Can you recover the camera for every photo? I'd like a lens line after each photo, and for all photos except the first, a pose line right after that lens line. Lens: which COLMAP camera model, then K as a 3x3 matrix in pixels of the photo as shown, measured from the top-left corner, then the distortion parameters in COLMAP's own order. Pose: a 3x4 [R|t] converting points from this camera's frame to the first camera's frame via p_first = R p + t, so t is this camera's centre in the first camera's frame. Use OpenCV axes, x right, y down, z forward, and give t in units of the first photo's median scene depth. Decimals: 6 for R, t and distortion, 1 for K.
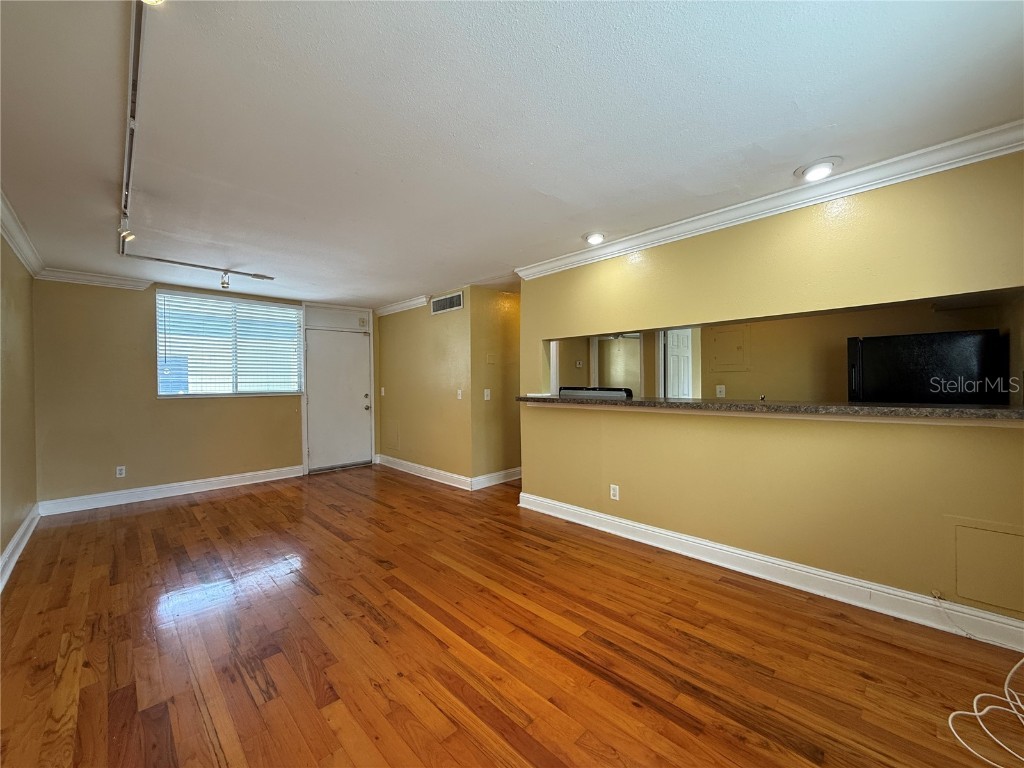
lens RADIAL K [[408.7, 0, 510.0], [0, 408.7, 382.4], [0, 0, 1]] dist [0.001079, -0.000029]
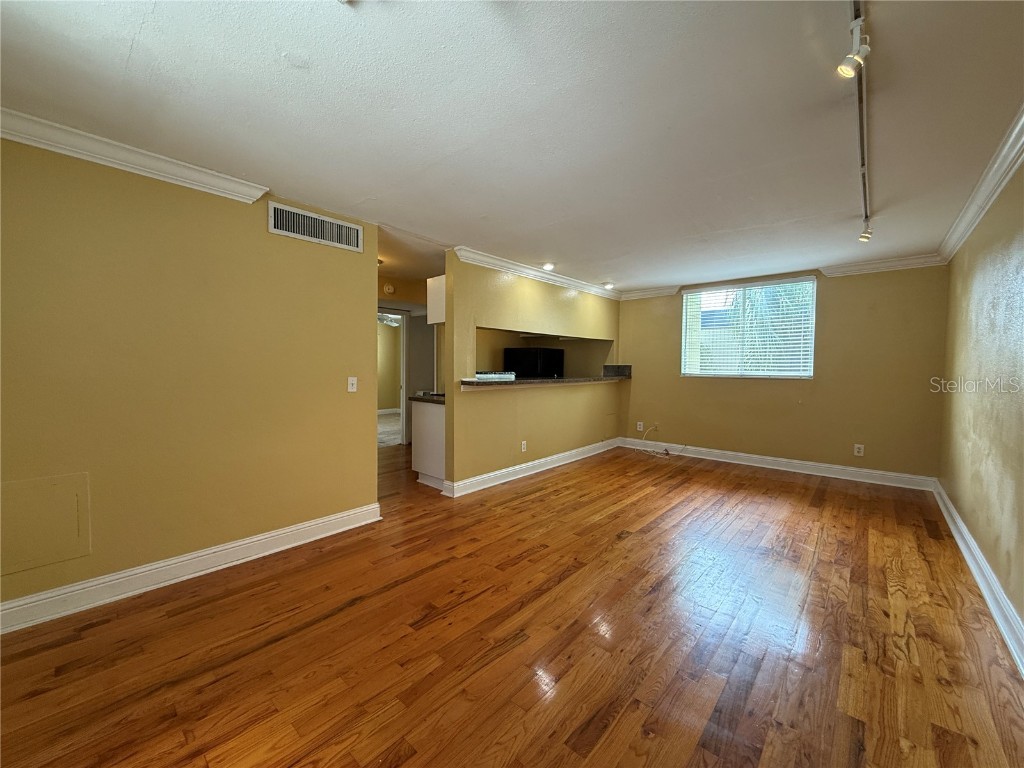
lens RADIAL K [[406.4, 0, 508.1], [0, 406.4, 382.2], [0, 0, 1]] dist [-0.001646, -0.000053]
pose [[-0.068908, -0.028268, 0.997222, -1.100787], [-0.002819, 0.999600, 0.028140, 0.010439], [-0.997619, -0.000872, -0.068960, 1.132150]]
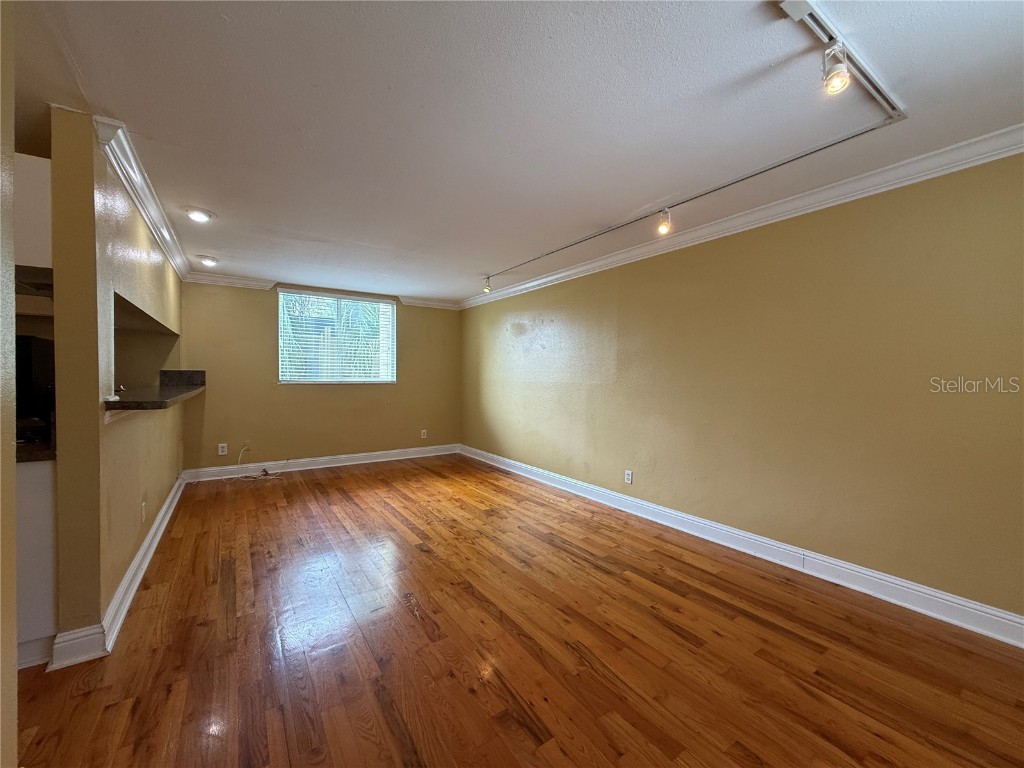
lens RADIAL K [[406.4, 0, 508.1], [0, 406.4, 382.2], [0, 0, 1]] dist [-0.001646, -0.000053]
pose [[-0.983064, 0.001174, 0.183256, -0.578315], [0.004080, 0.999872, 0.015477, 0.006059], [-0.183215, 0.015963, -0.982943, 1.619704]]
